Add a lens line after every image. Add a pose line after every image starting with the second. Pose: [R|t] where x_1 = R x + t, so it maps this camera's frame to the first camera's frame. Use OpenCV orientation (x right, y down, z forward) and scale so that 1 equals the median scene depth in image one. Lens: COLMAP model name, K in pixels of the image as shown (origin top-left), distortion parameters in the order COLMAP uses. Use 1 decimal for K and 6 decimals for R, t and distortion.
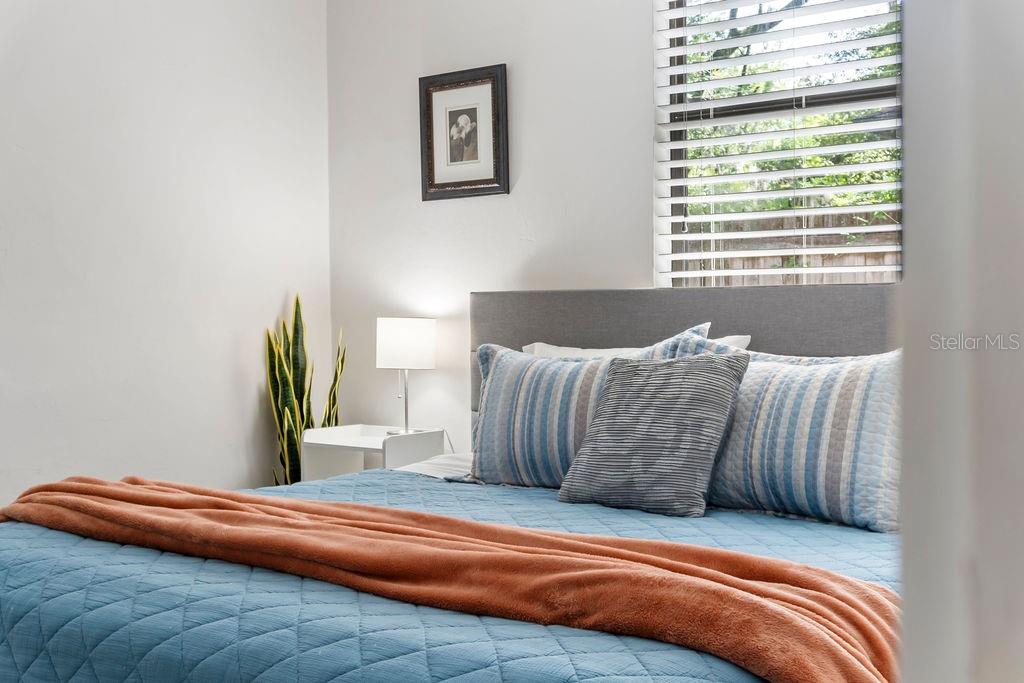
lens RADIAL K [[1224.9, 0, 512.0], [0, 1224.9, 341.5], [0, 0, 1]] dist [-0.025536, -0.010622]
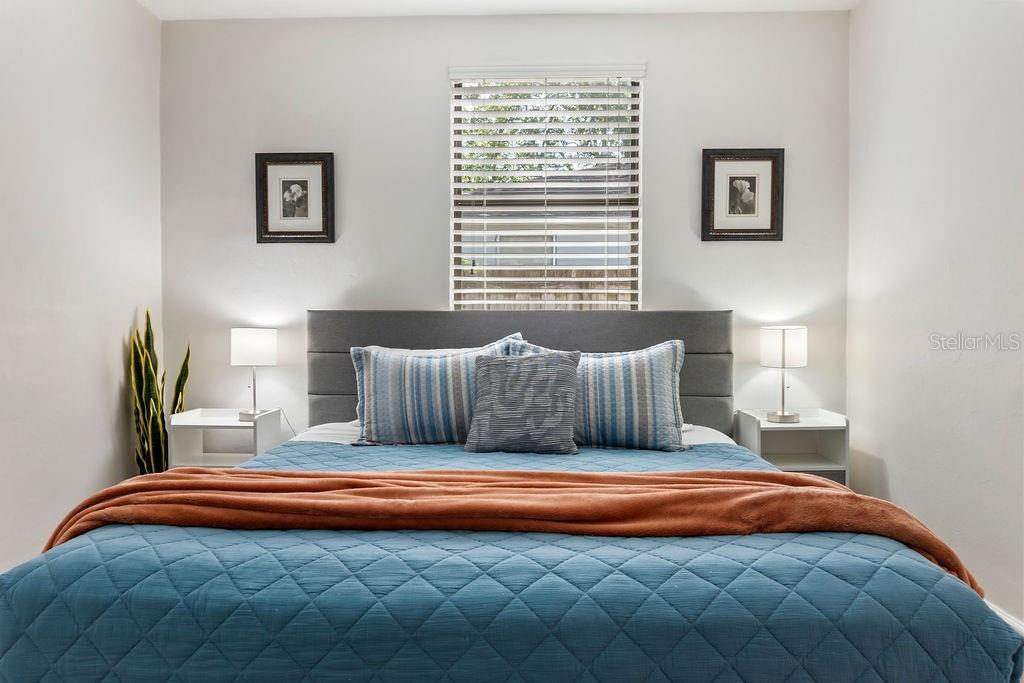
lens RADIAL K [[688.2, 0, 512.0], [0, 688.2, 341.5], [0, 0, 1]] dist [-0.028809, -0.000542]
pose [[0.804865, -0.005042, 0.593437, -0.382099], [0.006468, 0.999979, -0.000277, -0.003356], [-0.593423, 0.004061, 0.804880, 0.272102]]
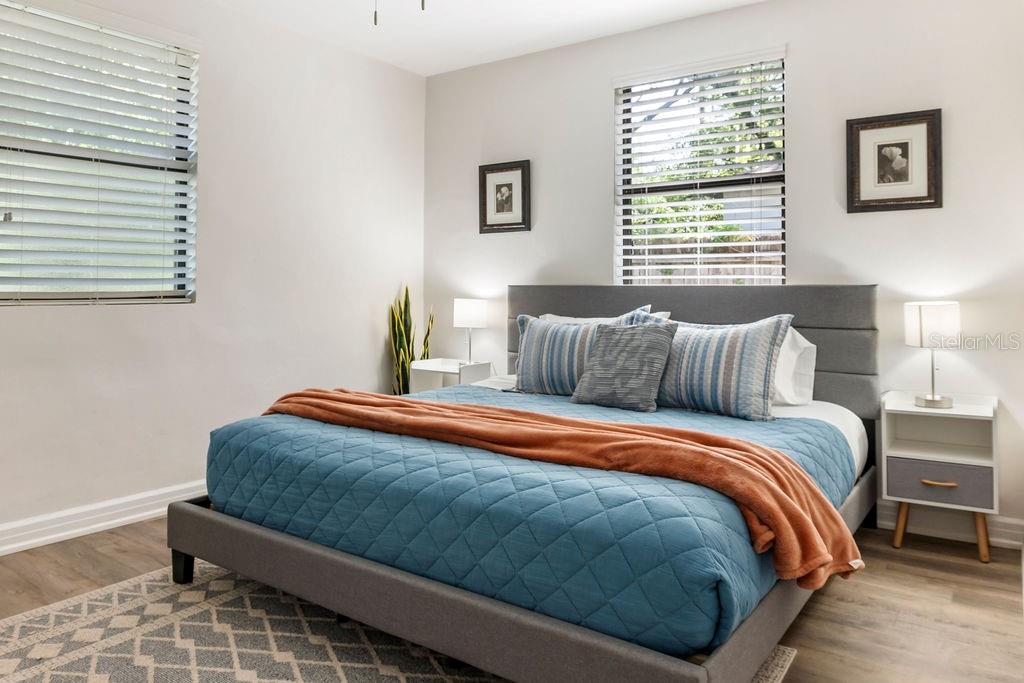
lens RADIAL K [[711.6, 0, 516.0], [0, 711.6, 274.4], [0, 0, 1]] dist [-0.030738, -0.000141]
pose [[0.998488, 0.014074, 0.053138, -0.095130], [-0.011568, 0.998820, -0.047175, -0.008636], [-0.053739, 0.046489, 0.997472, -0.050765]]
